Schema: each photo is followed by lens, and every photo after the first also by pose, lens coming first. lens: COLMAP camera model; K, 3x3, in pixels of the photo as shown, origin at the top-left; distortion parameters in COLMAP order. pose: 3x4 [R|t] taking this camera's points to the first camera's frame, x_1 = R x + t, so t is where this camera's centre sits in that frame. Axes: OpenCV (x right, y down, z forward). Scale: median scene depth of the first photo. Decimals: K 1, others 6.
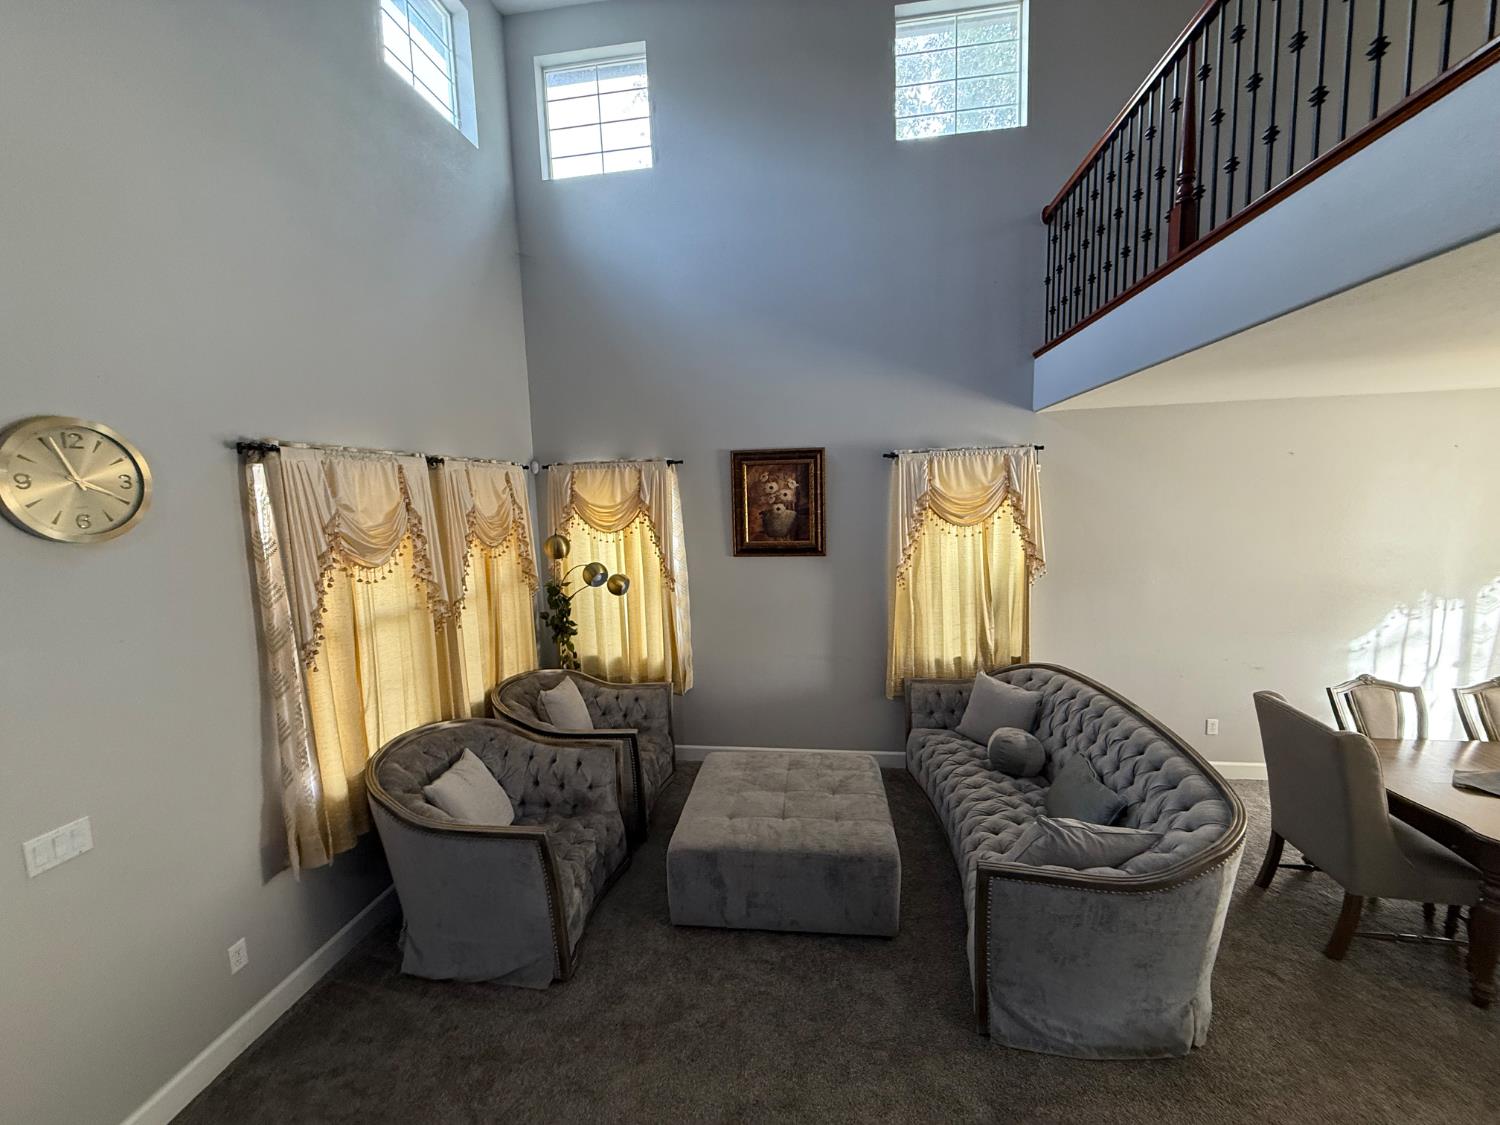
lens RADIAL K [[595.9, 0, 747.8], [0, 595.9, 563.6], [0, 0, 1]] dist [0.001148, 0.000116]
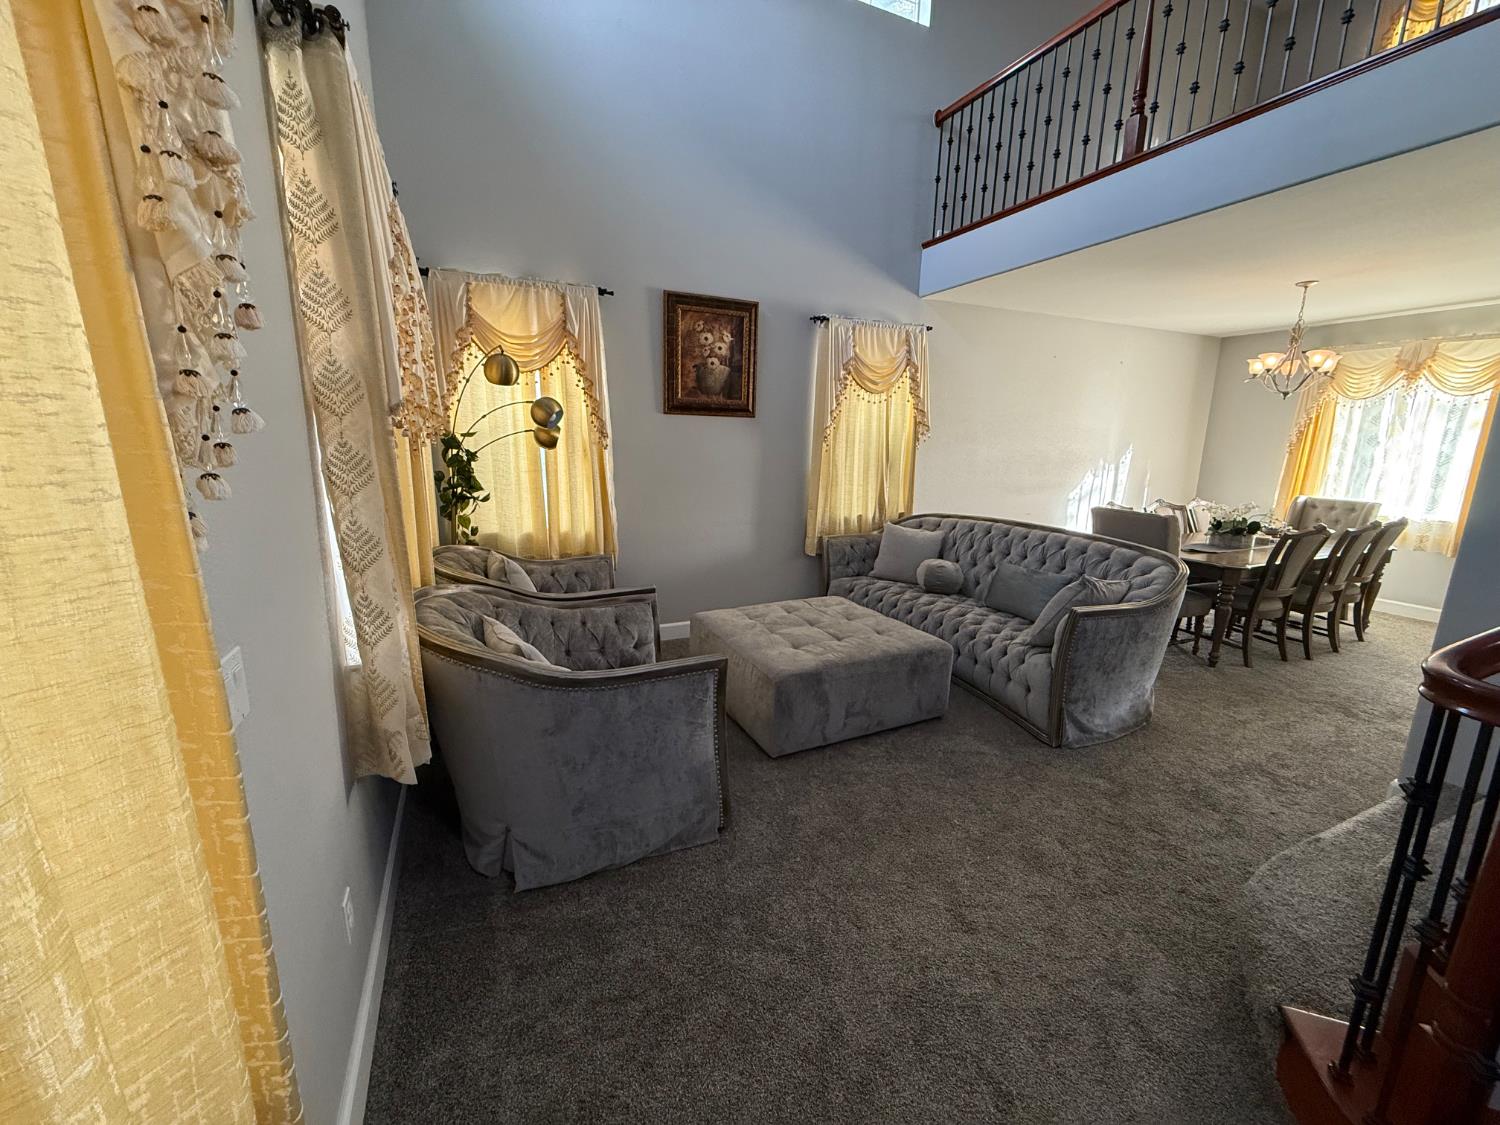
lens RADIAL K [[600.7, 0, 750.4], [0, 600.7, 558.9], [0, 0, 1]] dist [0.001666, 0.000079]
pose [[0.840029, -0.064022, 0.538751, -0.588741], [0.020172, 0.996012, 0.086908, 0.184384], [-0.542167, -0.062137, 0.837970, 0.211212]]
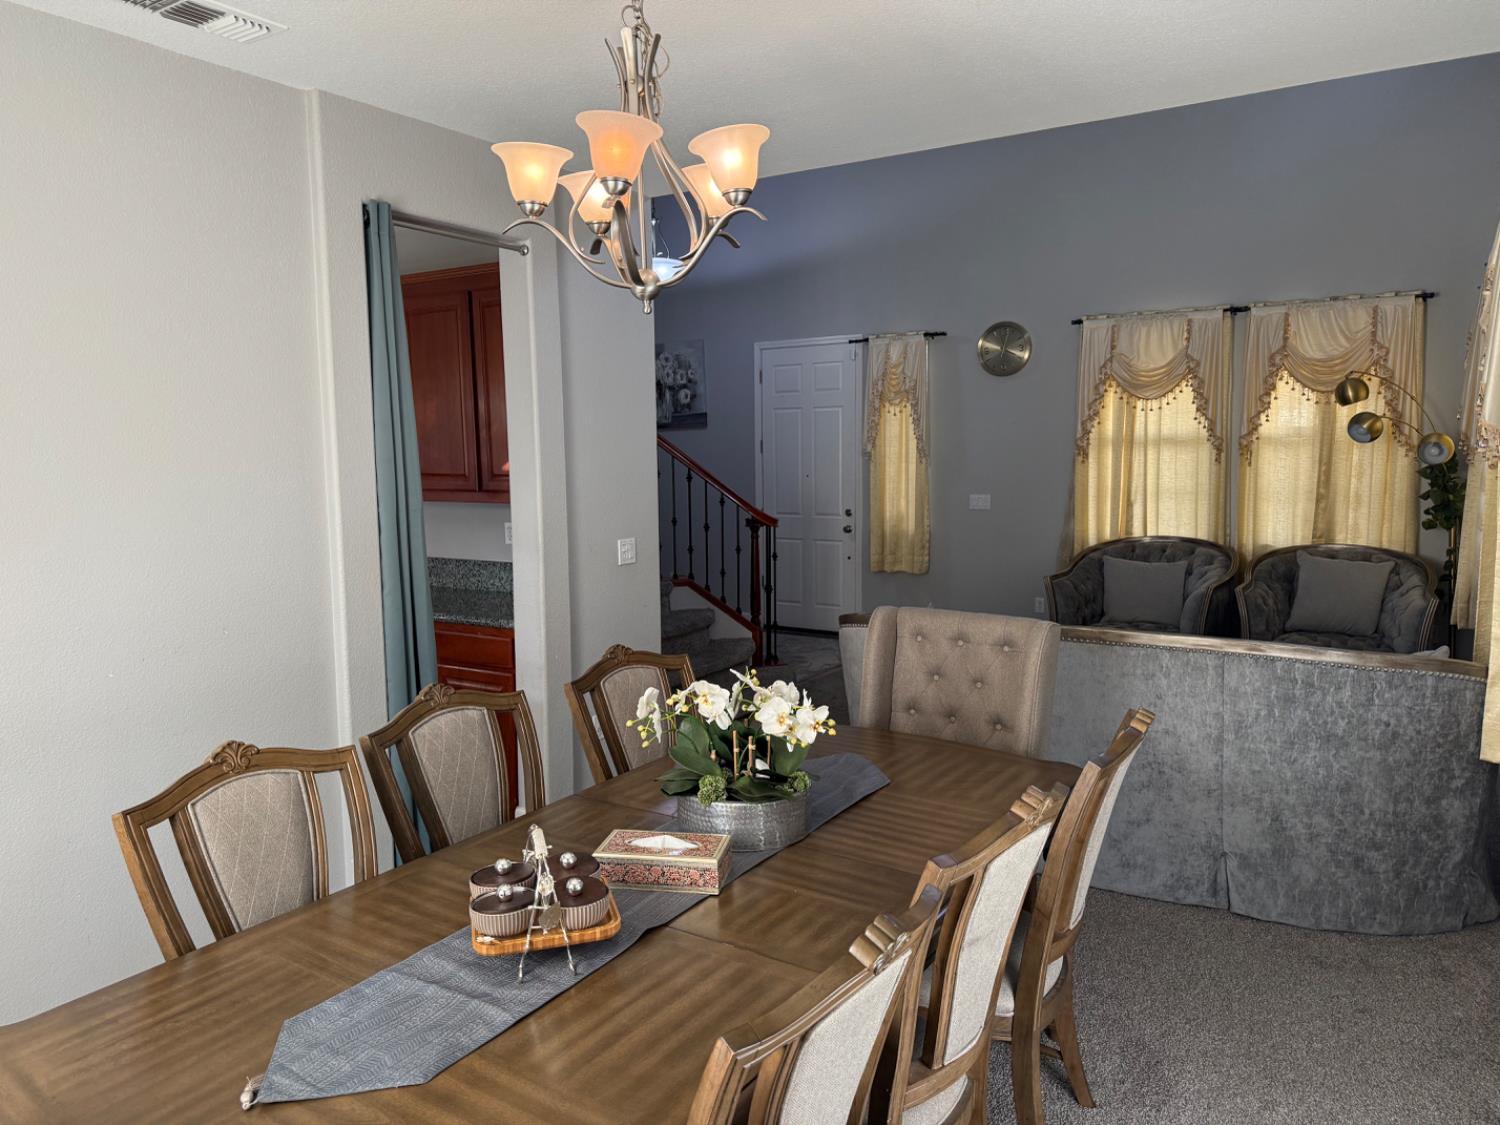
lens RADIAL K [[1052.5, 0, 745.8], [0, 1052.5, 558.9], [0, 0, 1]] dist [0.077439, -0.102309]
pose [[-0.425560, 0.130467, -0.895476, 1.731196], [-0.083054, 0.979745, 0.182215, -0.001496], [0.901111, 0.151916, -0.406105, 1.054119]]
